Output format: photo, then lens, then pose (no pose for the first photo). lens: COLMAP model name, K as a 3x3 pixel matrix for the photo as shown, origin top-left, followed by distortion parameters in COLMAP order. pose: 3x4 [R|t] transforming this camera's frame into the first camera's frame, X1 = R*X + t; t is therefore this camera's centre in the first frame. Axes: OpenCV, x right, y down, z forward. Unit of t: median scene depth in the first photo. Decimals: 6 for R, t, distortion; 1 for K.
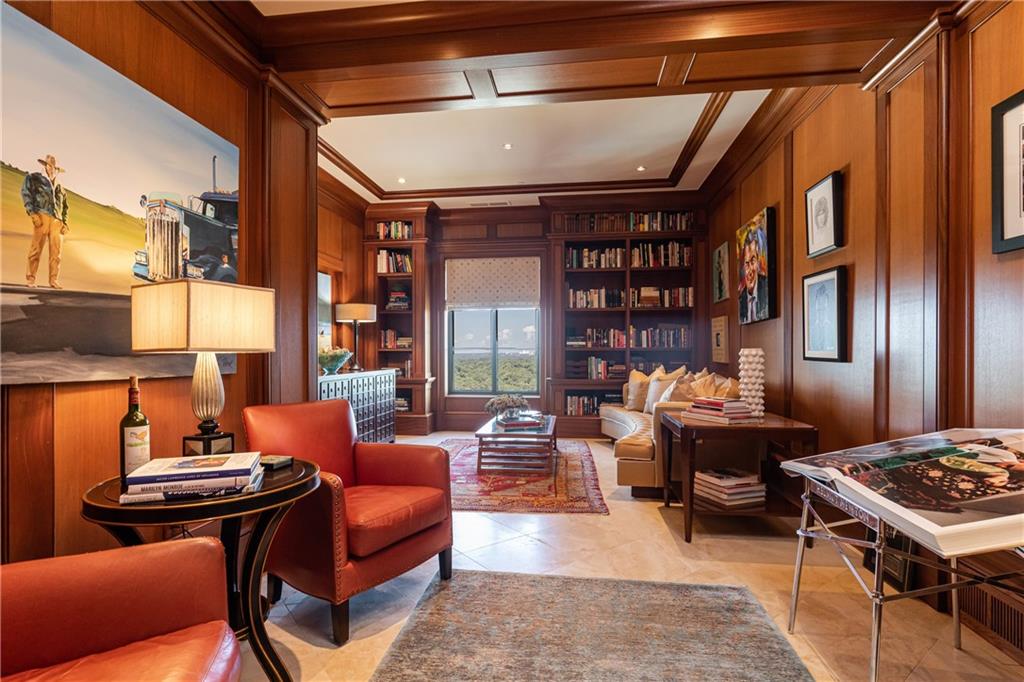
lens RADIAL K [[498.5, 0, 511.4], [0, 498.5, 348.6], [0, 0, 1]] dist [-0.003257, -0.001357]
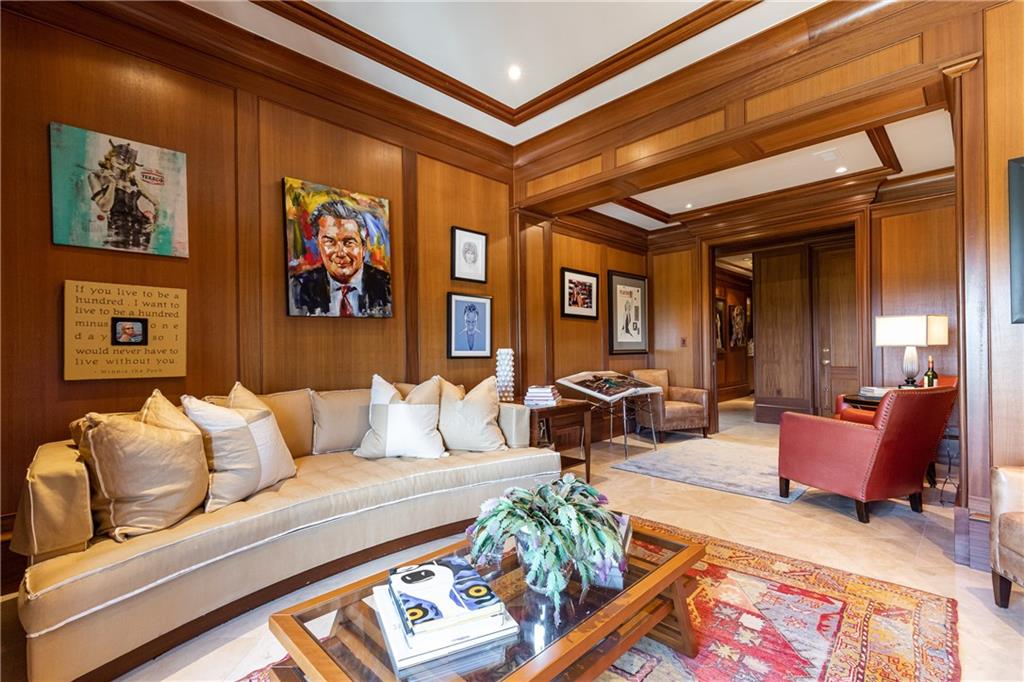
lens RADIAL K [[460.7, 0, 510.2], [0, 460.7, 349.1], [0, 0, 1]] dist [0.004274, -0.000485]
pose [[-0.792414, 0.019119, 0.609683, -0.246575], [0.011928, 0.999803, -0.015849, 0.019429], [-0.609866, -0.005286, -0.792487, 1.923816]]
